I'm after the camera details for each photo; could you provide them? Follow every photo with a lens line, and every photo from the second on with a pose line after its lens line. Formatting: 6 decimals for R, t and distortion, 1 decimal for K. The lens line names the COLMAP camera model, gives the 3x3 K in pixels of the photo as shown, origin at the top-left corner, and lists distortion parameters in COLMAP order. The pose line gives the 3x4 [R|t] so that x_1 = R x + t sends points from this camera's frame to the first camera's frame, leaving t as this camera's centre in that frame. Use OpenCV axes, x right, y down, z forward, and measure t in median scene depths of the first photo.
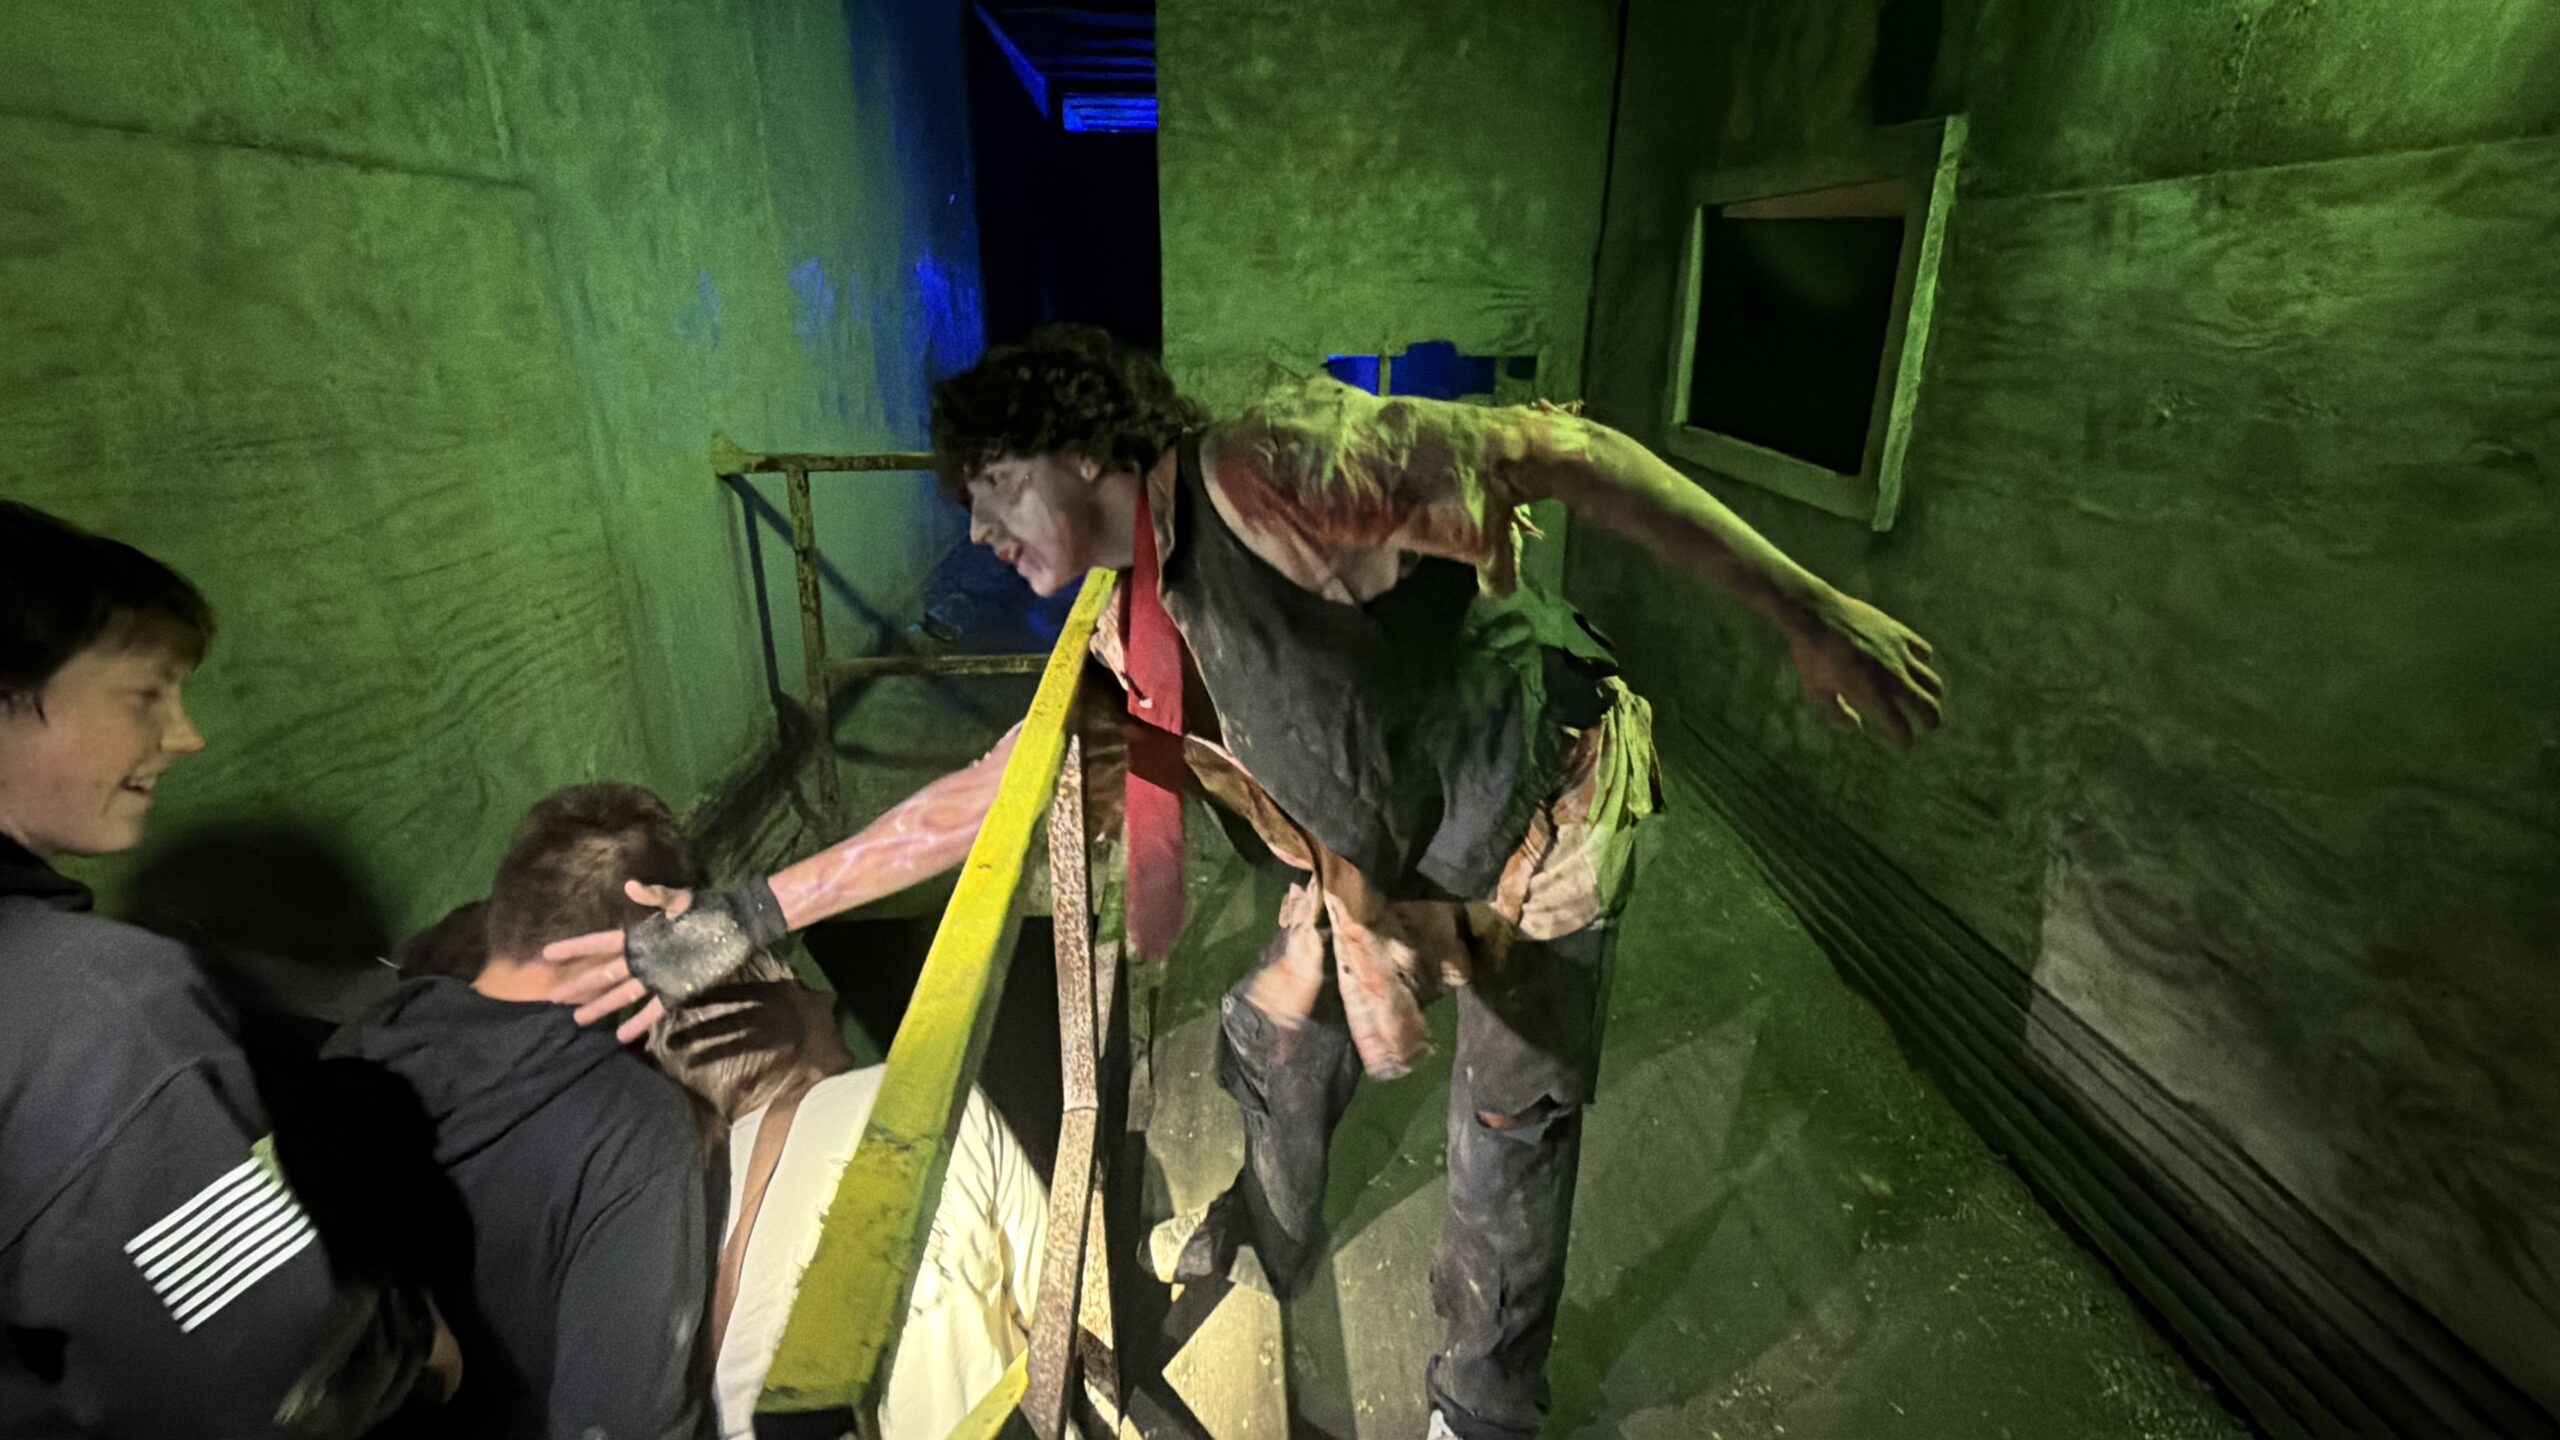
lens RADIAL K [[1184.0, 0, 1283.2], [0, 1184.0, 720.7], [0, 0, 1]] dist [-0.000471, -0.000012]
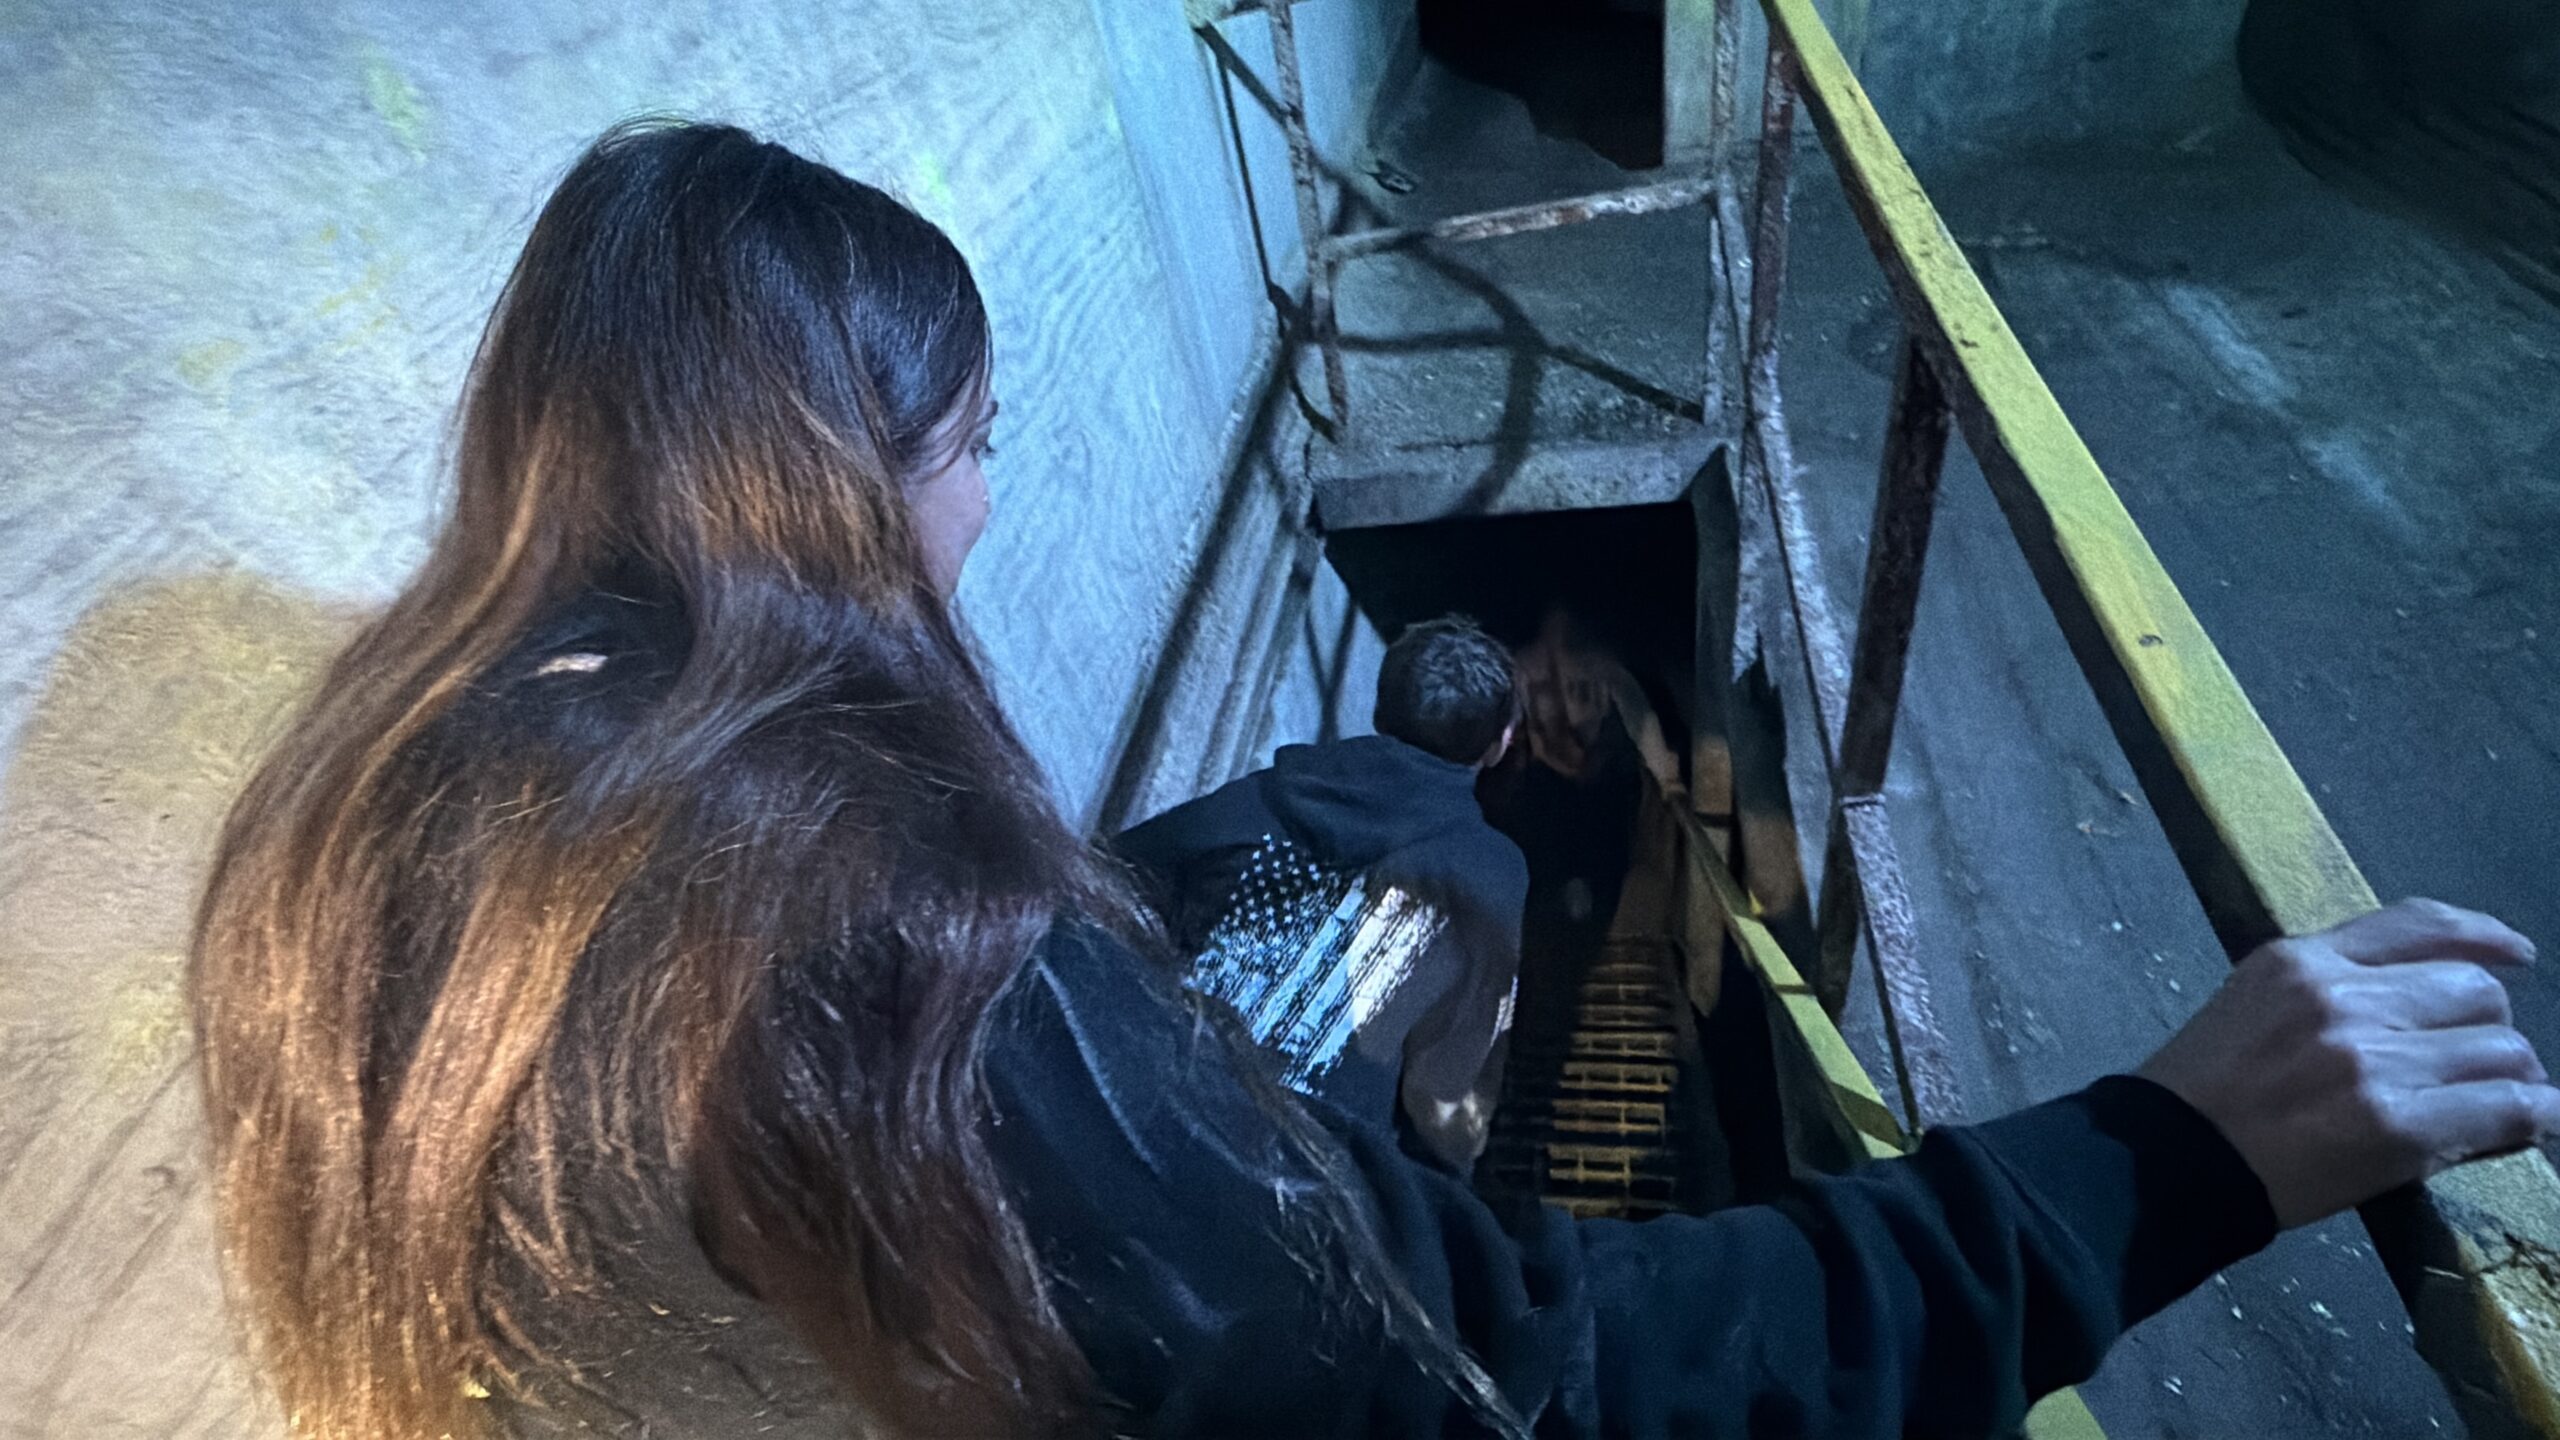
lens RADIAL K [[1184.0, 0, 1275.6], [0, 1184.0, 724.8], [0, 0, 1]] dist [-0.000471, -0.000012]
pose [[0.950546, -0.004832, -0.310548, -0.147954], [0.121097, 0.926512, 0.356247, -0.036565], [0.286005, -0.376235, 0.881277, 0.069521]]
